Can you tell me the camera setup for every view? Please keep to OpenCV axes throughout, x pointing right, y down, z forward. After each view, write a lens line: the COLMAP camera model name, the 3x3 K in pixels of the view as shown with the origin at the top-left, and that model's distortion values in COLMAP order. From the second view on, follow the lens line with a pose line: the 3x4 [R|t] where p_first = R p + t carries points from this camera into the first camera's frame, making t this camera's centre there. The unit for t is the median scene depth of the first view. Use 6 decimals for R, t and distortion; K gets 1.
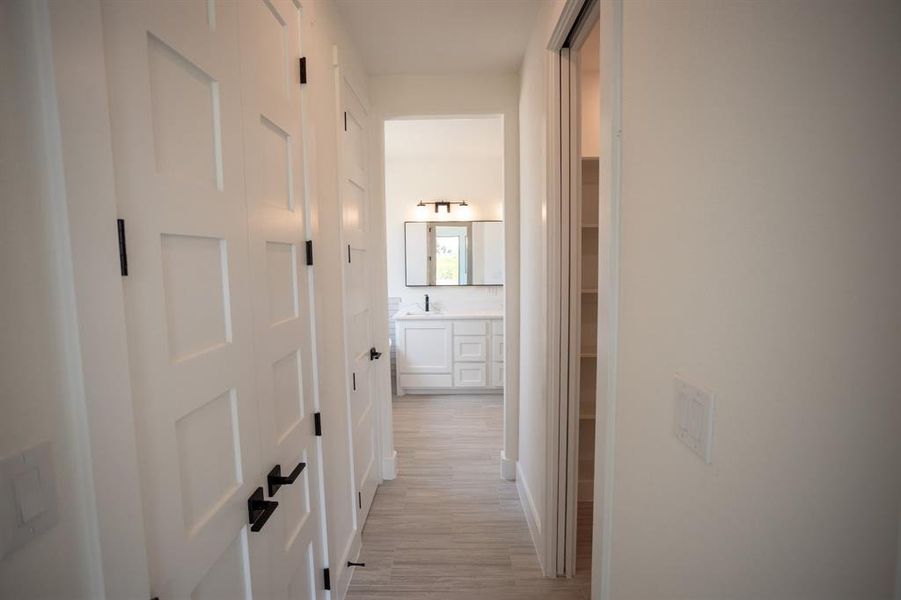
lens RADIAL K [[470.4, 0, 446.0], [0, 470.4, 296.1], [0, 0, 1]] dist [-0.055848, 0.037672]
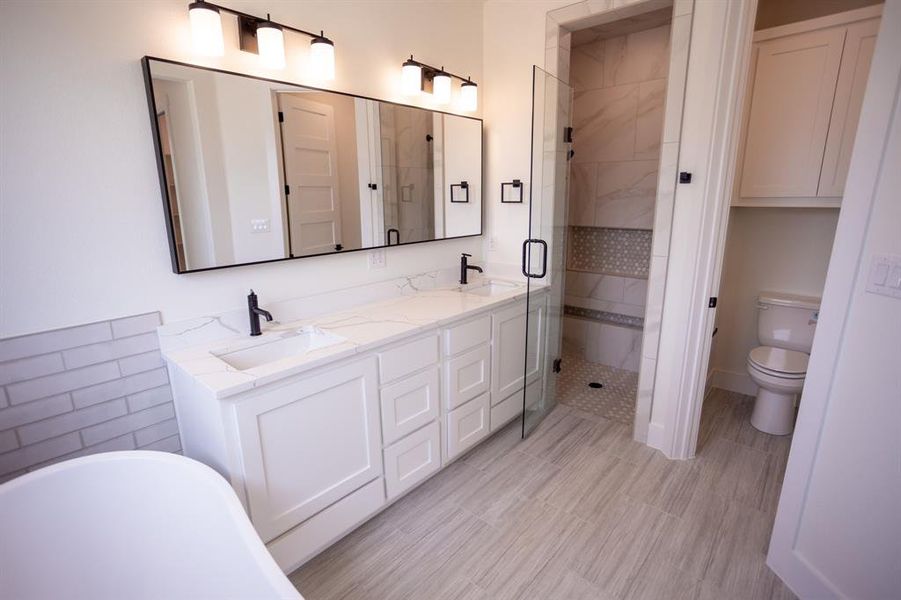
lens RADIAL K [[434.7, 0, 442.5], [0, 434.7, 296.4], [0, 0, 1]] dist [-0.052860, 0.028811]
pose [[0.656671, -0.170240, 0.734712, -0.199053], [0.069848, 0.983731, 0.165511, -0.045316], [-0.750936, -0.057368, 0.657878, 0.724983]]
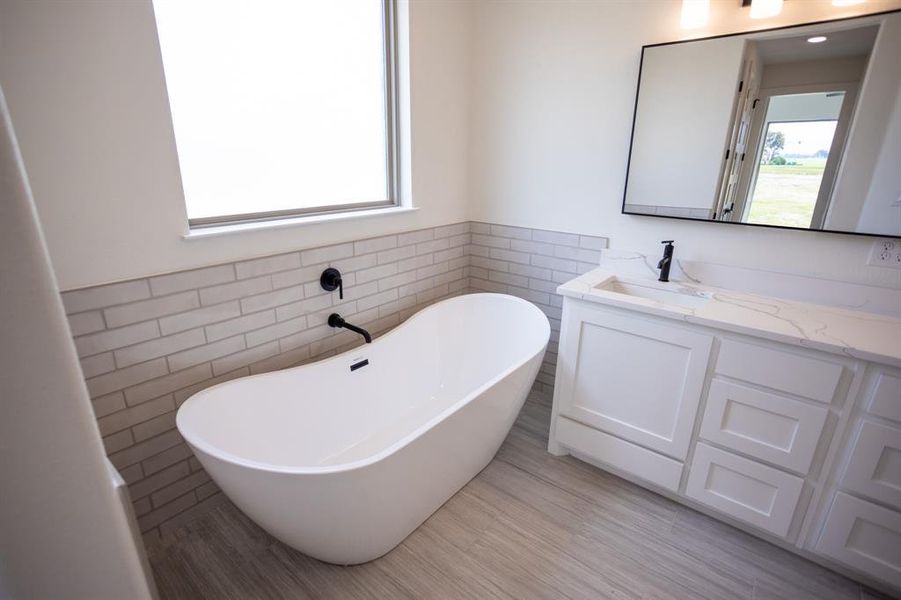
lens RADIAL K [[434.7, 0, 442.5], [0, 434.7, 296.4], [0, 0, 1]] dist [-0.052860, 0.028811]
pose [[0.786158, 0.208530, -0.581782, 0.031528], [-0.073564, 0.966238, 0.246925, -0.035437], [0.613632, -0.151324, 0.774956, 0.635034]]
